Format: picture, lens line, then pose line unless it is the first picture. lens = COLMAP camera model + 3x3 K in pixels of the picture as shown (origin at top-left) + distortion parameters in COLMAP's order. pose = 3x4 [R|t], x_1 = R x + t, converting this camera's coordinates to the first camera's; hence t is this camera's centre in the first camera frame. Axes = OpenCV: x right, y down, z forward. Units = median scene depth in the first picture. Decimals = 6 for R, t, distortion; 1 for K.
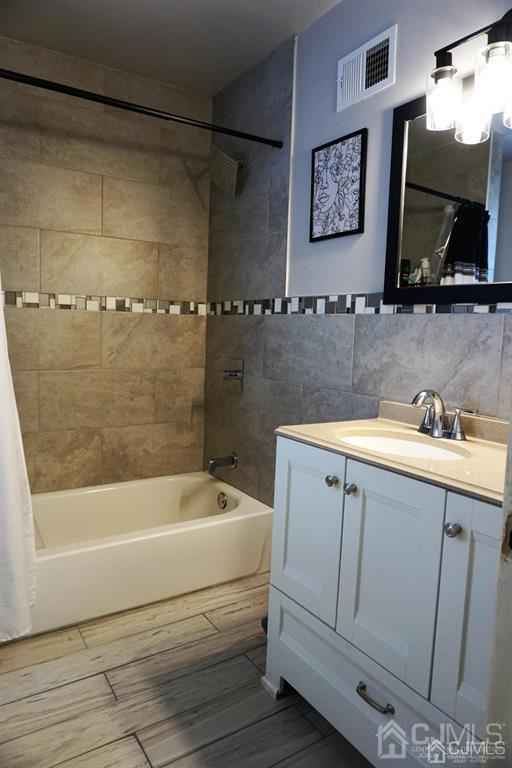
lens RADIAL K [[515.0, 0, 255.6], [0, 515.0, 381.9], [0, 0, 1]] dist [-0.049490, 0.036576]
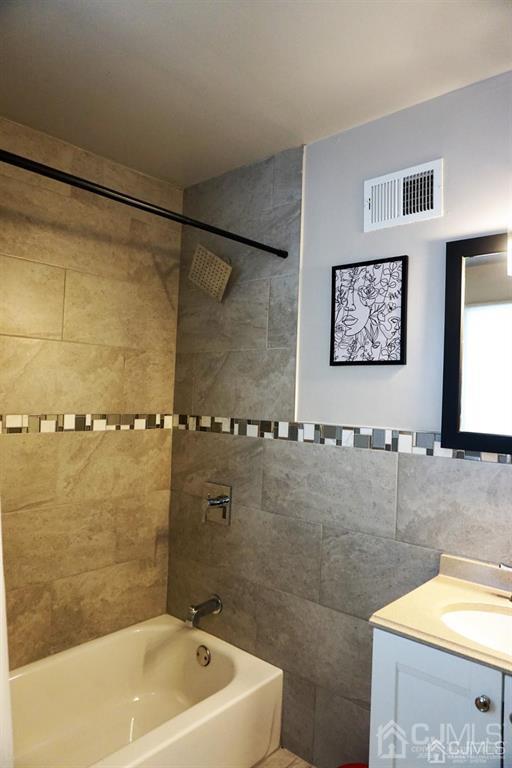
lens RADIAL K [[515.0, 0, 256.7], [0, 515.0, 380.6], [0, 0, 1]] dist [-0.049490, 0.036576]
pose [[0.963738, 0.009707, 0.266673, -0.223573], [0.022464, 0.992840, -0.117324, -0.122225], [-0.265902, 0.119060, 0.956619, 0.146359]]
